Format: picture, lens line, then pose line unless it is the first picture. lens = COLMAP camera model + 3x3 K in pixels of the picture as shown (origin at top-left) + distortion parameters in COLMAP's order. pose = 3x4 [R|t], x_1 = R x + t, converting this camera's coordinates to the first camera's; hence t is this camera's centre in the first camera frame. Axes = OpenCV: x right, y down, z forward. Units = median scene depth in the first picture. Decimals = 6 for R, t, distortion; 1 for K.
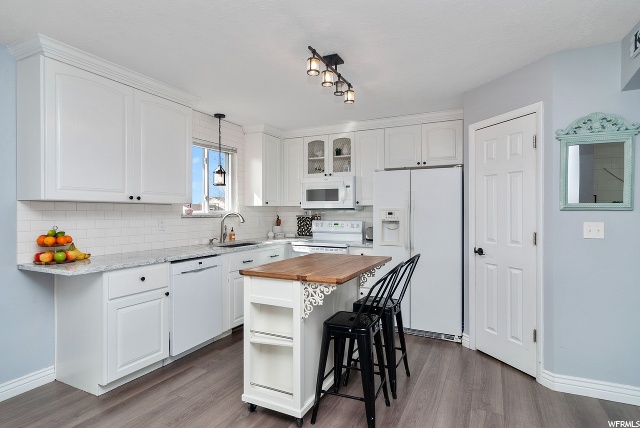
lens RADIAL K [[340.4, 0, 320.0], [0, 340.4, 214.0], [0, 0, 1]] dist [-0.002731, -0.000262]
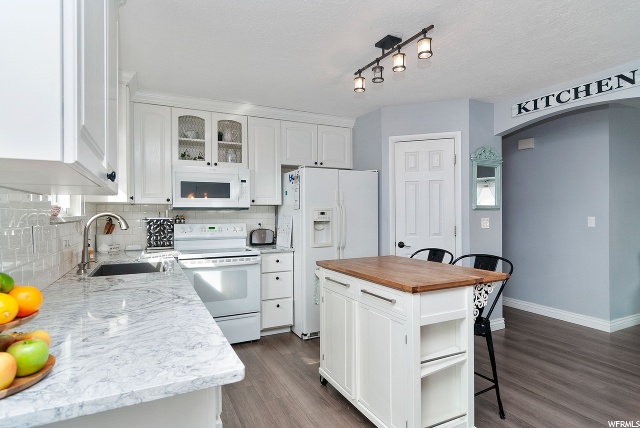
lens RADIAL K [[352.3, 0, 320.0], [0, 352.3, 214.0], [0, 0, 1]] dist [-0.004014, -0.000161]
pose [[0.611534, -0.003901, 0.791208, -0.464352], [0.008336, 0.999964, -0.001513, 0.001024], [-0.791174, 0.007521, 0.611545, 0.324941]]
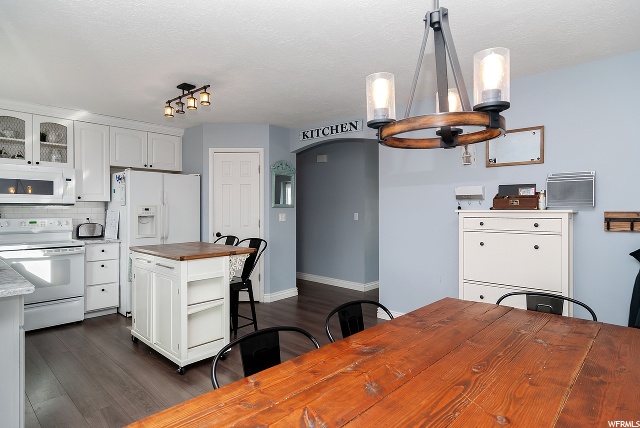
lens RADIAL K [[353.4, 0, 321.8], [0, 353.4, 209.1], [0, 0, 1]] dist [0.002602, 0.000903]
pose [[0.287611, 0.001094, 0.957747, -0.608400], [0.001734, 0.999997, -0.001663, 0.000168], [-0.957746, 0.002139, 0.287608, 0.080879]]
